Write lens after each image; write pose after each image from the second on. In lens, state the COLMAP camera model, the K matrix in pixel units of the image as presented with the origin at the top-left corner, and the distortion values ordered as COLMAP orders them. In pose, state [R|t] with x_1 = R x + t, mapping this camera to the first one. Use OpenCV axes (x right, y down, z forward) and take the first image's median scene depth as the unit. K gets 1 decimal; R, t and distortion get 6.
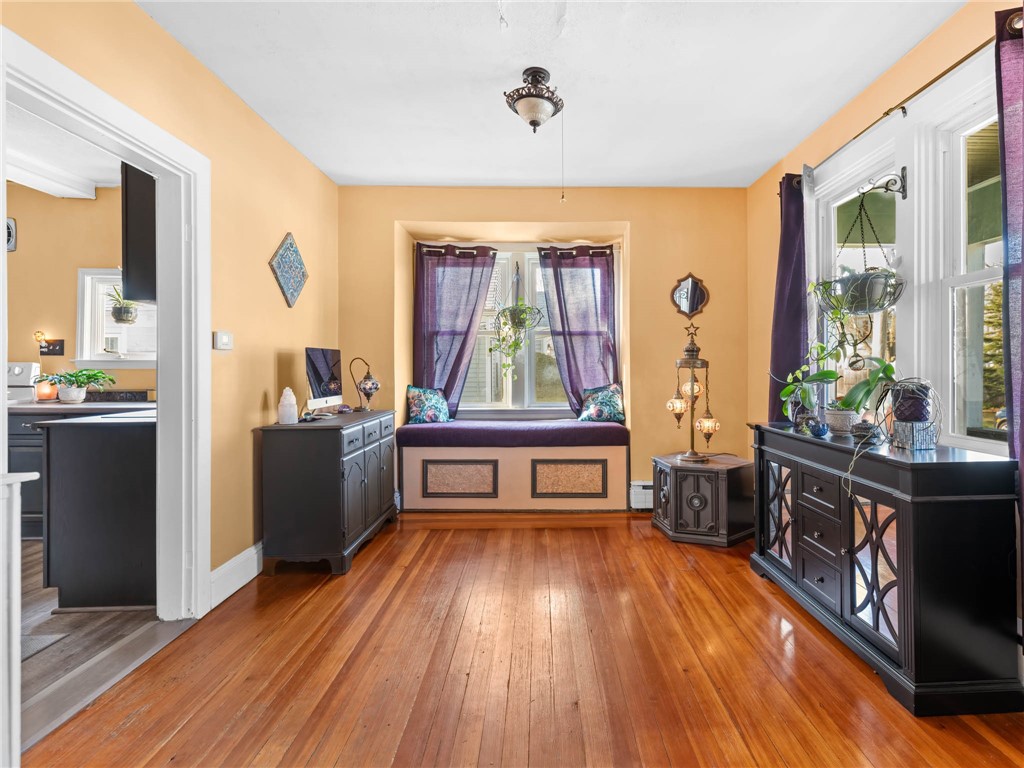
lens RADIAL K [[501.0, 0, 551.8], [0, 501.0, 370.7], [0, 0, 1]] dist [0.001322, -0.000123]
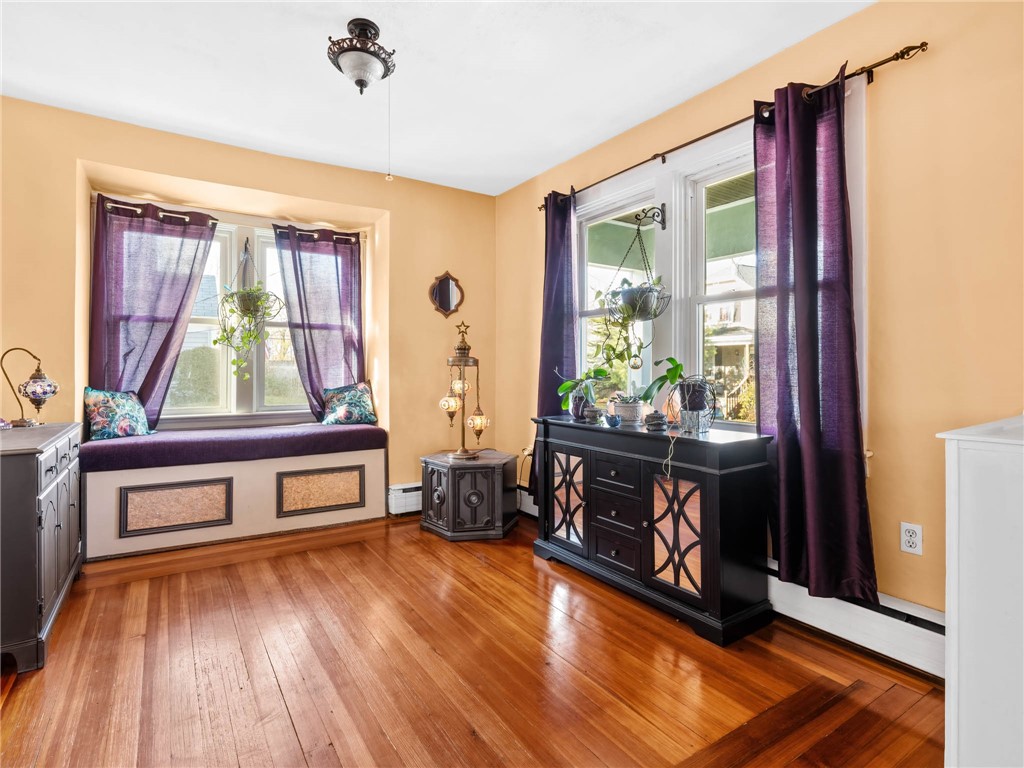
lens RADIAL K [[514.5, 0, 451.9], [0, 514.5, 366.0], [0, 0, 1]] dist [-0.000430, -0.000654]
pose [[0.869367, 0.006962, 0.494118, -0.220417], [-0.003679, 0.999964, -0.007615, 0.001838], [-0.494153, 0.004803, 0.869361, 0.098068]]
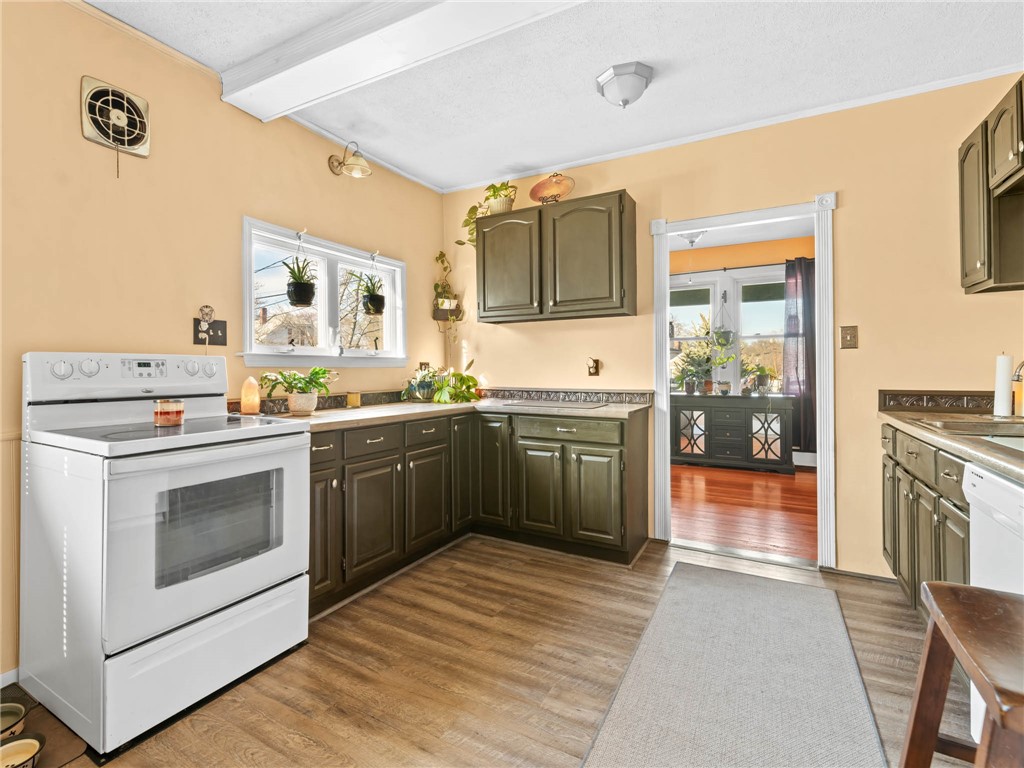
lens RADIAL K [[514.5, 0, 451.9], [0, 514.5, 366.0], [0, 0, 1]] dist [-0.000430, -0.000654]
pose [[0.561727, 0.004305, 0.827312, -2.047724], [0.004250, 0.999958, -0.008090, 0.003134], [-0.827312, 0.008060, 0.561685, 0.591714]]
